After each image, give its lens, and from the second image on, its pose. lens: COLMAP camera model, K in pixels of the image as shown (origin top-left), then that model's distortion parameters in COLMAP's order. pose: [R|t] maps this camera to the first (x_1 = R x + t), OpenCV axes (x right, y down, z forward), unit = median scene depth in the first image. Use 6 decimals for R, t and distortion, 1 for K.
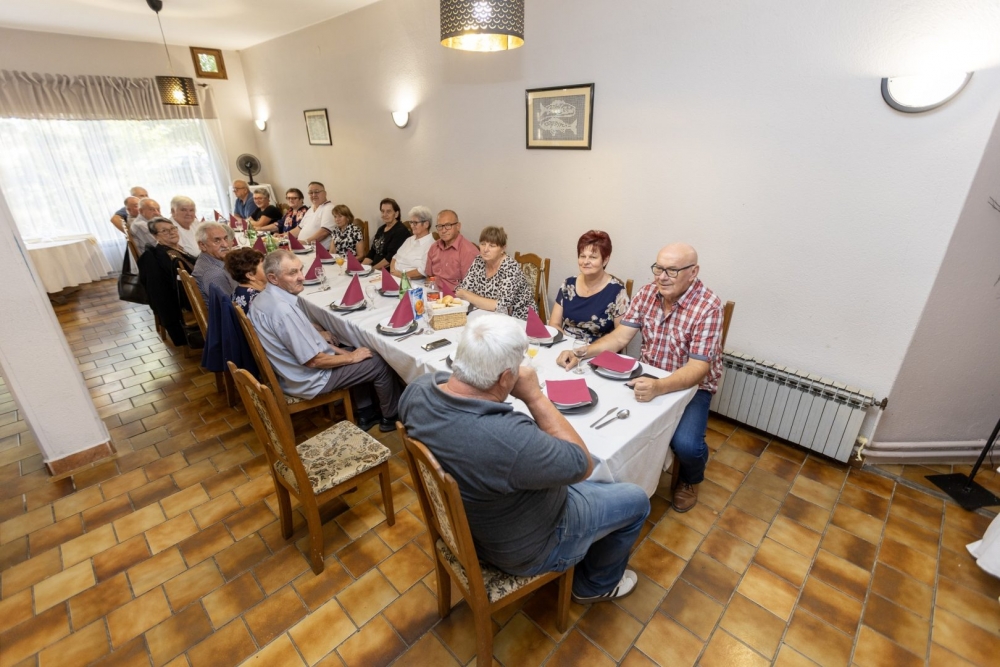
lens RADIAL K [[455.3, 0, 500.0], [0, 455.3, 333.5], [0, 0, 1]] dist [0.005282, -0.000459]
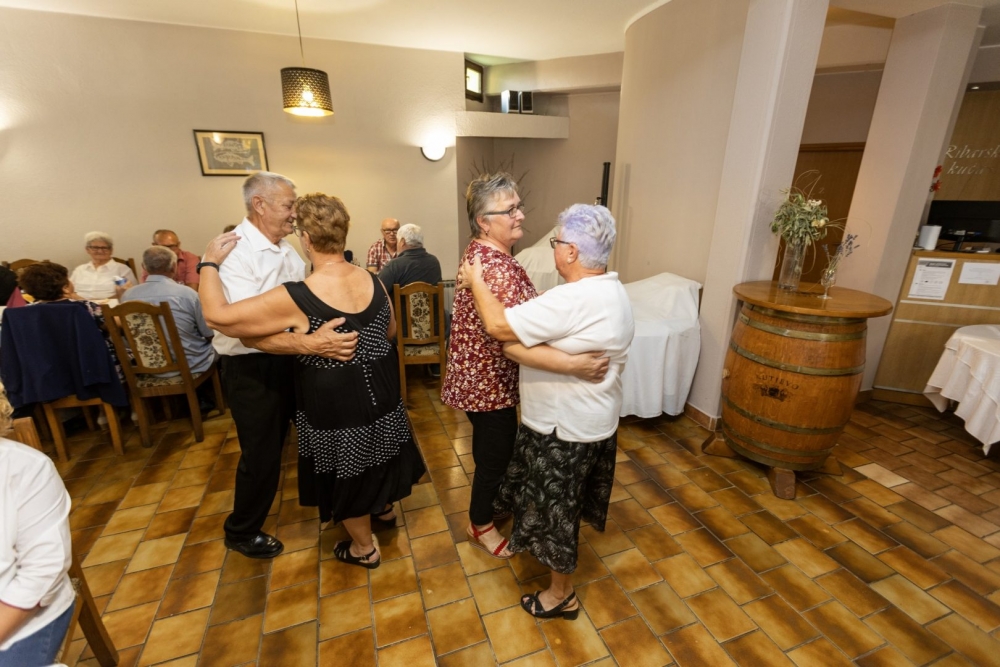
lens RADIAL K [[455.3, 0, 500.0], [0, 455.3, 333.5], [0, 0, 1]] dist [0.005282, -0.000459]
pose [[0.430615, -0.273304, 0.860160, -0.835091], [0.354892, 0.927551, 0.117051, 0.142789], [-0.829833, 0.254860, 0.496411, -0.189223]]
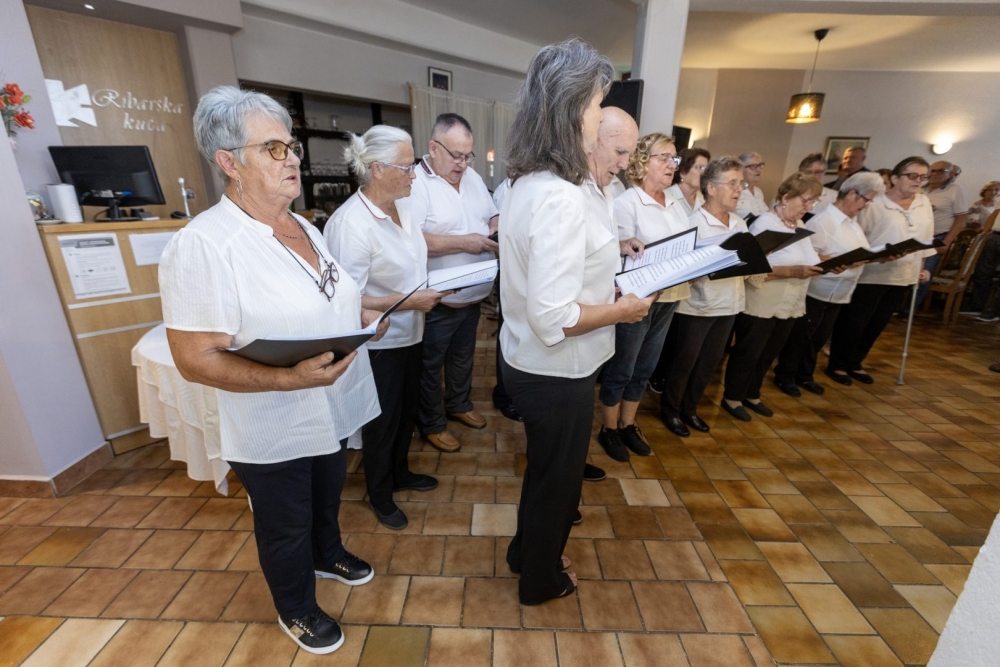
lens RADIAL K [[441.1, 0, 496.9], [0, 441.1, 333.3], [0, 0, 1]] dist [0.007179, -0.004845]
pose [[-0.690736, -0.228490, 0.686058, -0.394647], [0.285623, 0.785402, 0.549147, 0.373336], [-0.664306, 0.575270, -0.477244, -0.525881]]
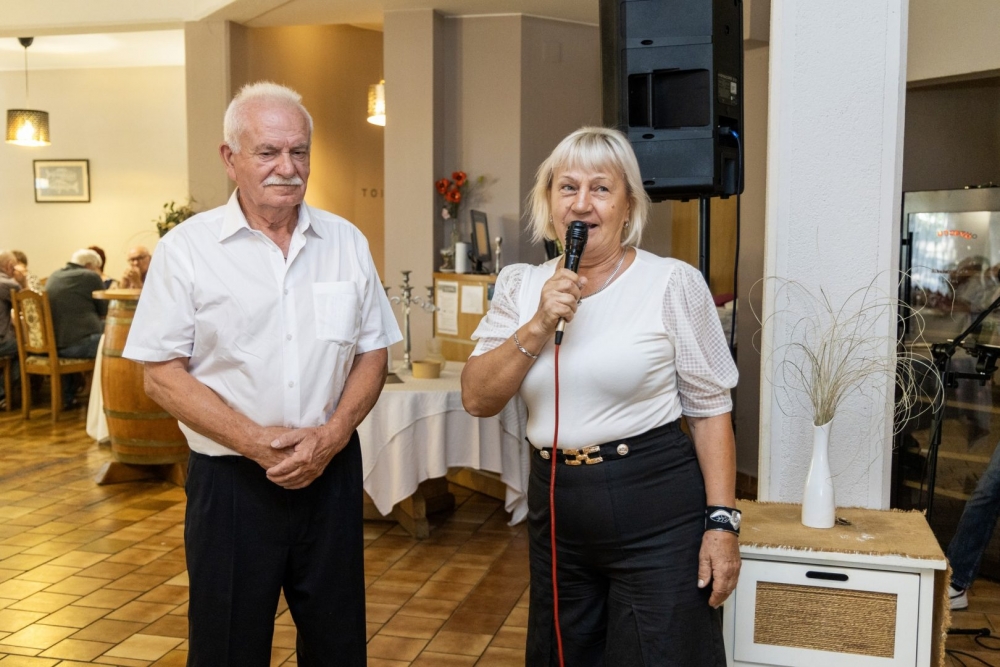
lens RADIAL K [[1080.8, 0, 500.0], [0, 1080.8, 333.5], [0, 0, 1]] dist [0.014074, -0.003856]
pose [[0.858224, -0.028527, 0.512482, -0.401459], [0.191476, 0.944172, -0.268097, 1.020063], [-0.476223, 0.328215, 0.815773, -2.000977]]
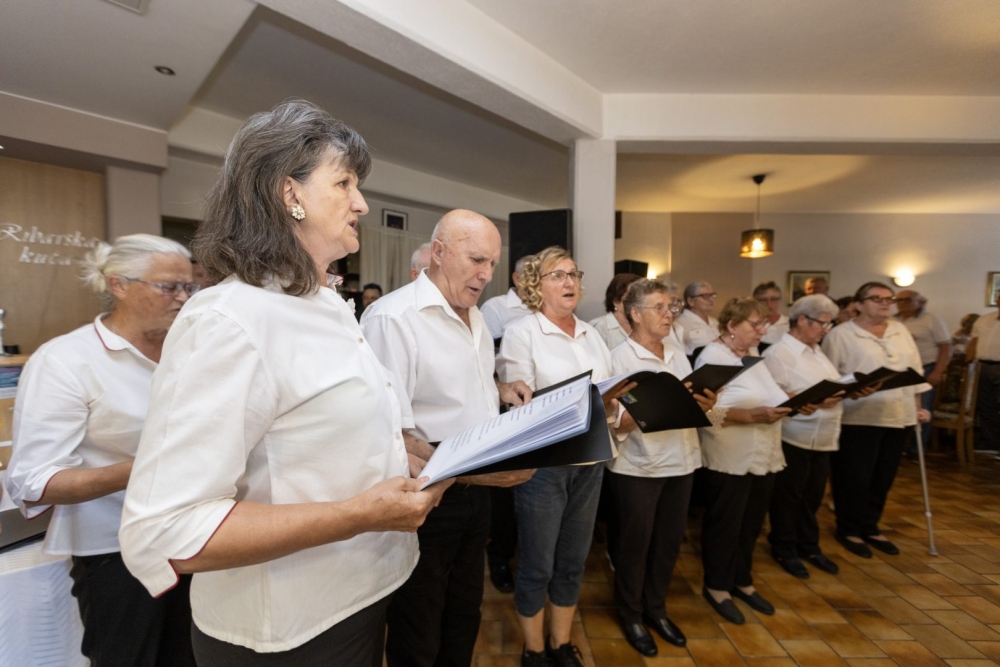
lens RADIAL K [[442.8, 0, 500.2], [0, 442.8, 331.7], [0, 0, 1]] dist [-0.001181, -0.000578]
pose [[-0.698695, -0.008745, 0.715366, -0.384190], [0.290503, 0.910310, 0.294861, 0.466012], [-0.653783, 0.413834, -0.633489, -0.712234]]
